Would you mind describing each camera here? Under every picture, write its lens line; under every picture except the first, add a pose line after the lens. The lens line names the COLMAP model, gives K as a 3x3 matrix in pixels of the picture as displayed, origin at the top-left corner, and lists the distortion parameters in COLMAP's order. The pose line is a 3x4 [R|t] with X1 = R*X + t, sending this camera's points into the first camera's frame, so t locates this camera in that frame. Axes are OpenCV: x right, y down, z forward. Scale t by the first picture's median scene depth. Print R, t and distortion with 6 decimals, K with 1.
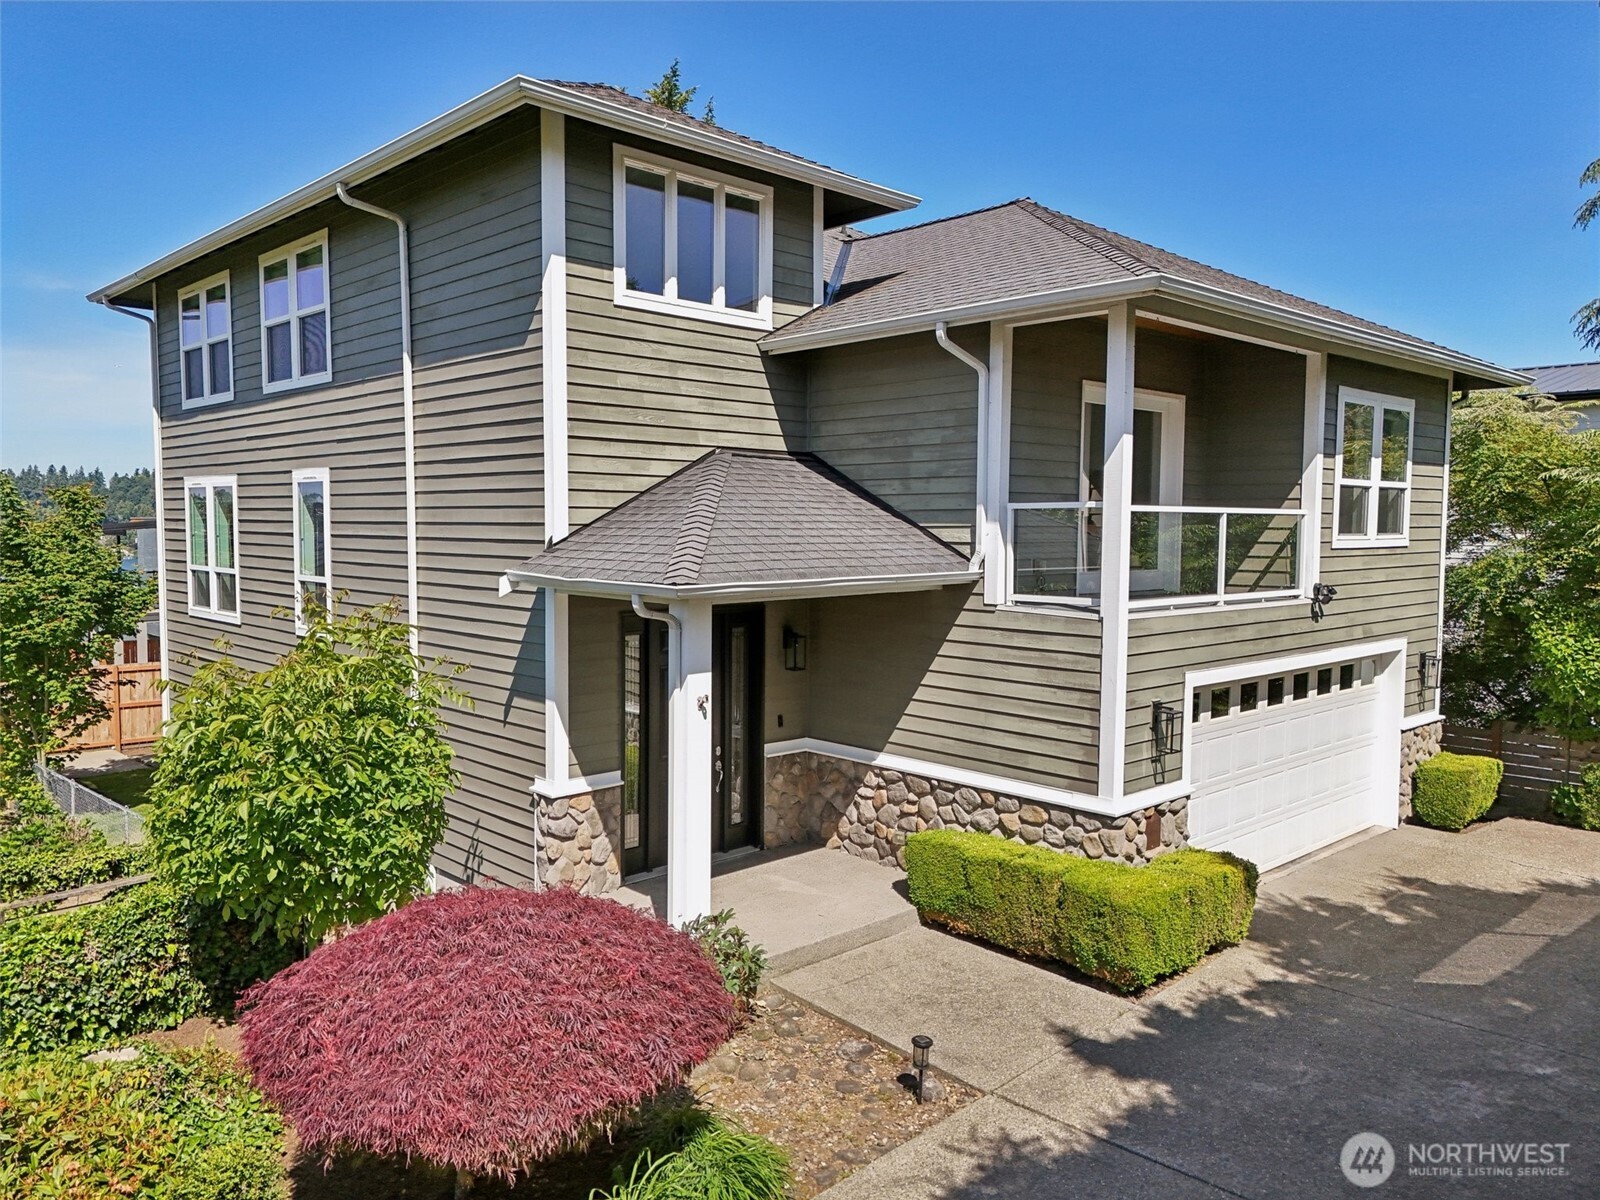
lens RADIAL K [[1190.4, 0, 805.8], [0, 1190.4, 603.5], [0, 0, 1]] dist [0.028789, -0.016389]
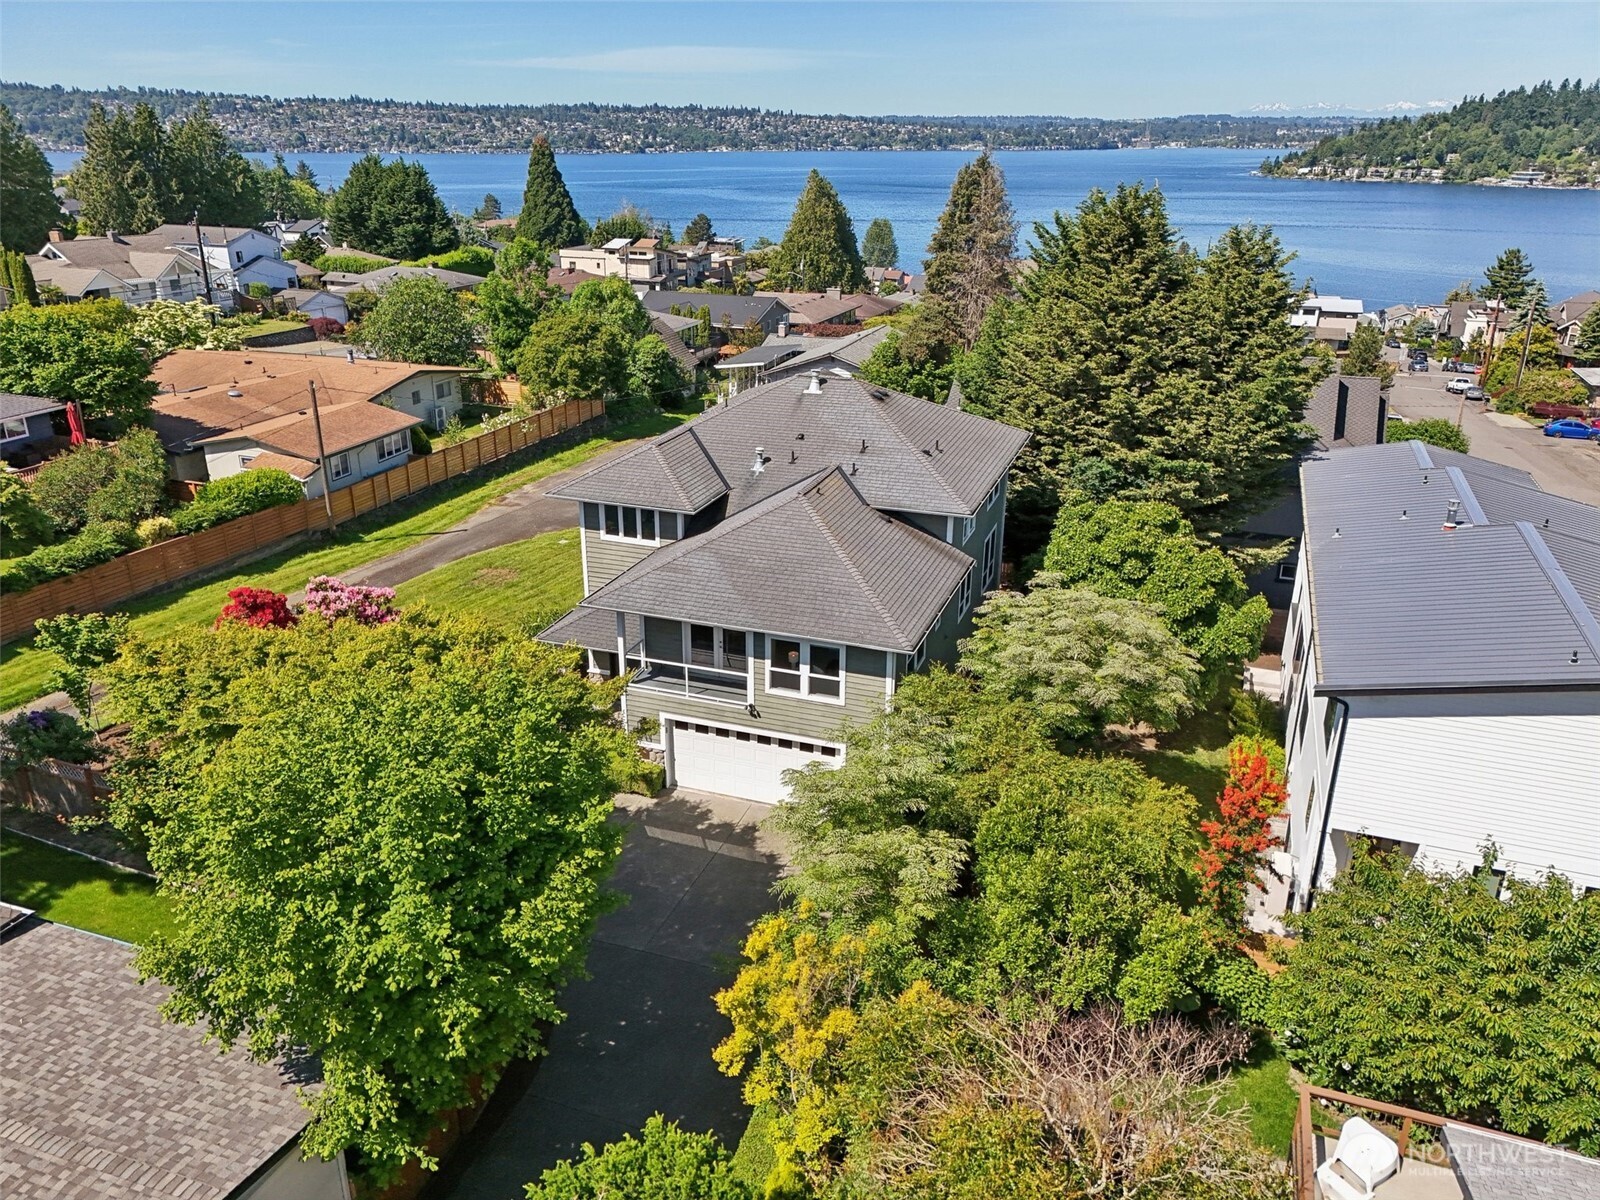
lens RADIAL K [[1190.4, 0, 789.6], [0, 1190.4, 610.8], [0, 0, 1]] dist [0.028789, -0.016389]
pose [[0.440205, 0.332971, -0.833876, 2.856752], [-0.057588, 0.937257, 0.343851, -1.221352], [0.896049, -0.103343, 0.431760, 0.027646]]
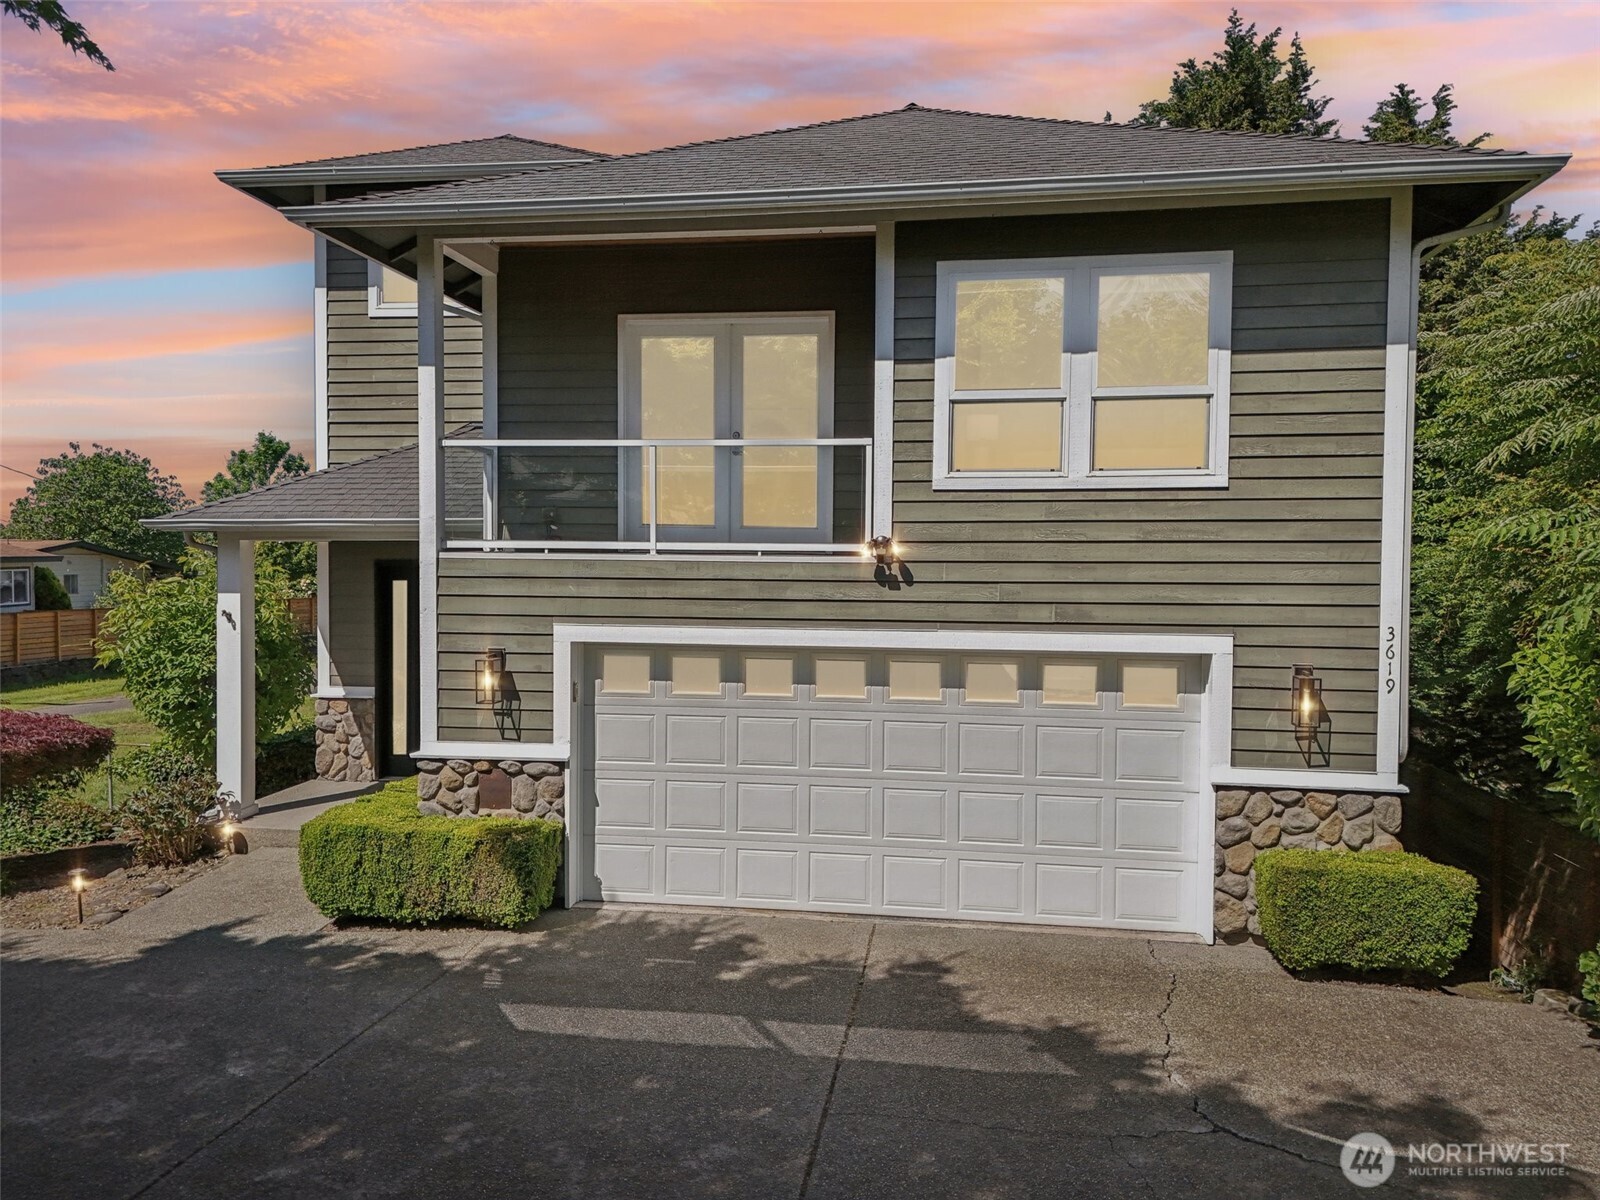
lens RADIAL K [[1190.4, 0, 806.5], [0, 1190.4, 617.1], [0, 0, 1]] dist [0.028789, -0.016389]
pose [[0.611578, 0.034587, -0.790428, 1.136747], [-0.057848, 0.998325, -0.001075, 0.042791], [0.789066, 0.046382, 0.612554, 0.598623]]
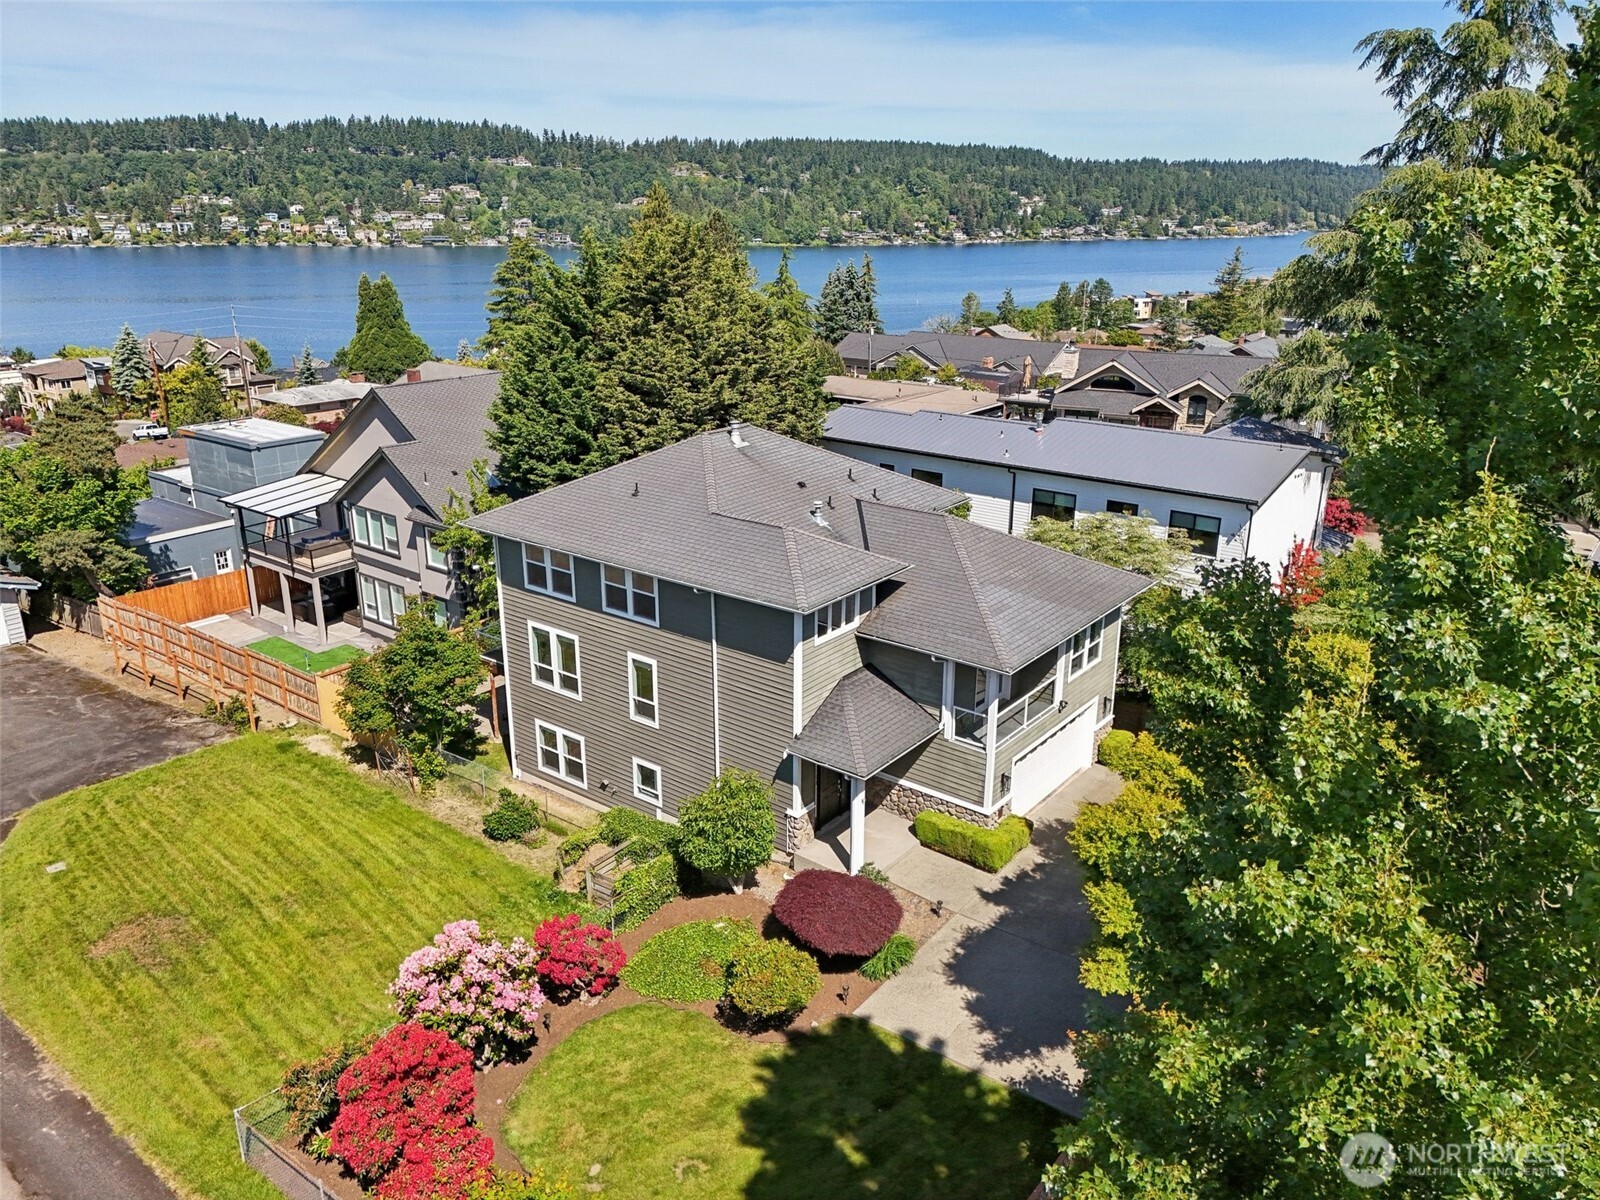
lens RADIAL K [[1190.4, 0, 796.9], [0, 1190.4, 589.0], [0, 0, 1]] dist [0.028789, -0.016389]
pose [[0.988676, -0.050439, 0.141334, -0.575804], [0.012450, 0.966145, 0.257698, -1.074976], [-0.149547, -0.253020, 0.955833, -1.550360]]
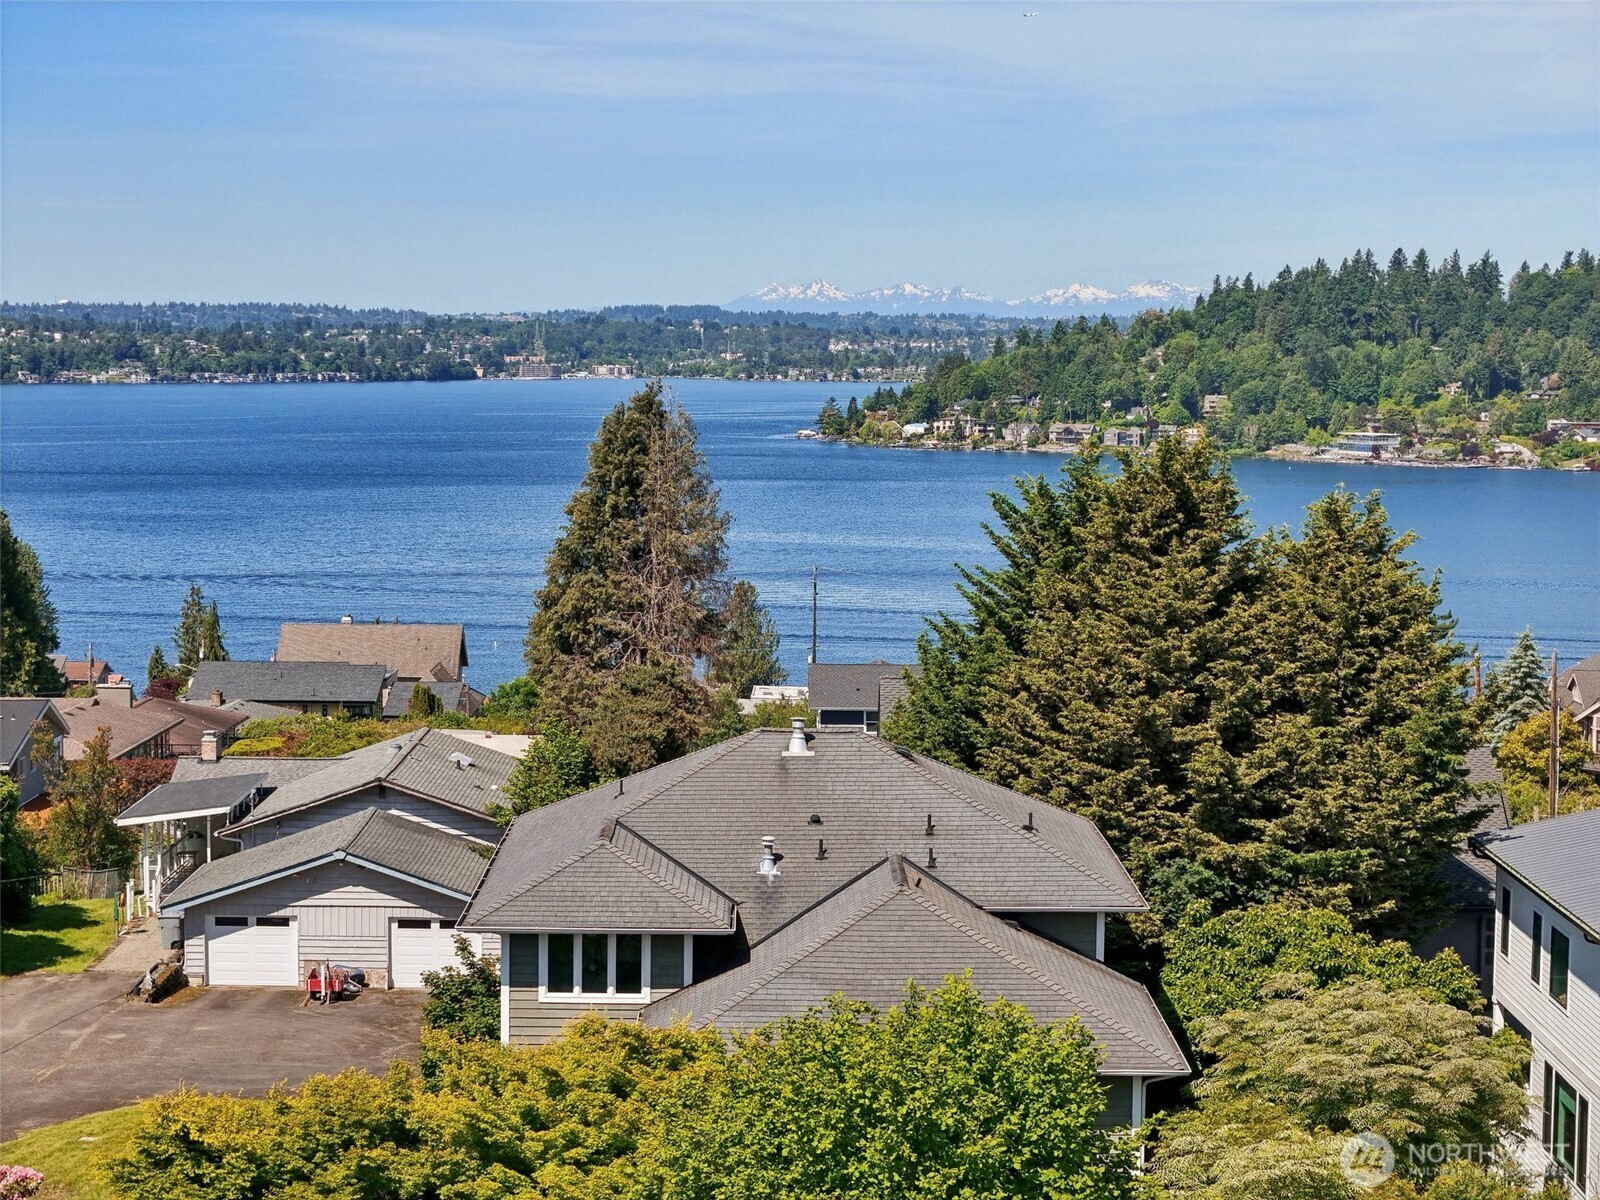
lens RADIAL K [[3270.4, 0, 800.2], [0, 3270.4, 599.5], [0, 0, 1]] dist [-0.134058, 0.000000]
pose [[0.727573, 0.056838, -0.683671, 3.678656], [-0.048798, 0.998325, 0.031065, -1.077174], [0.684292, 0.010760, 0.729129, -2.533423]]
